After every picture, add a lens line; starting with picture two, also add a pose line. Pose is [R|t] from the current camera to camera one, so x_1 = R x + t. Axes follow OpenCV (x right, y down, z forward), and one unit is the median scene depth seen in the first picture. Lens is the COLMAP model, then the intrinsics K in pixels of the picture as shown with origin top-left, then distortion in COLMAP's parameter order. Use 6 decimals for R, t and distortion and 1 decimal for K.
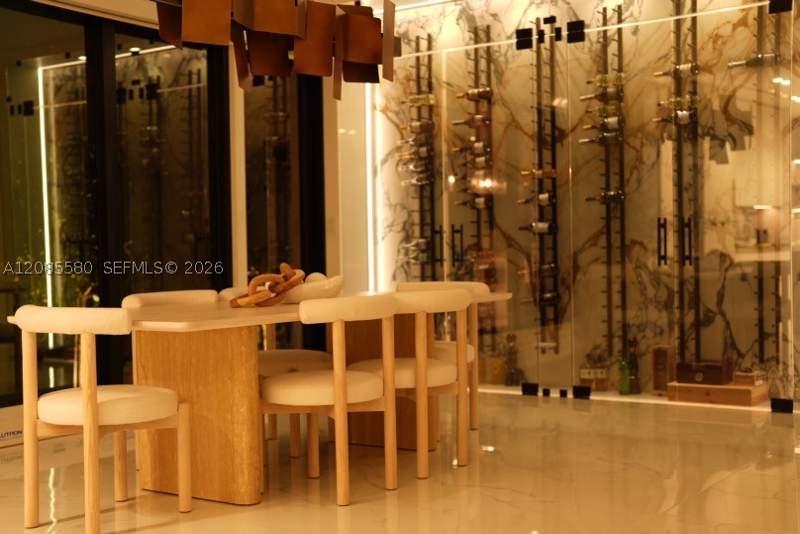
lens RADIAL K [[1098.7, 0, 399.8], [0, 1098.7, 266.8], [0, 0, 1]] dist [0.036340, 0.000000]
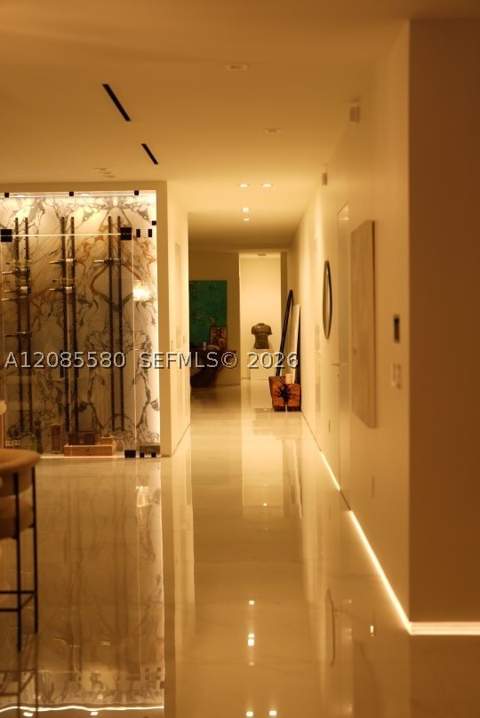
lens RADIAL K [[986.1, 0, 240.0], [0, 986.1, 359.1], [0, 0, 1]] dist [0.036340, 0.000000]
pose [[0.829321, -0.017734, 0.558492, -0.370045], [0.003022, 0.999624, 0.027254, -0.067709], [-0.558765, -0.020915, 0.829062, -0.410085]]
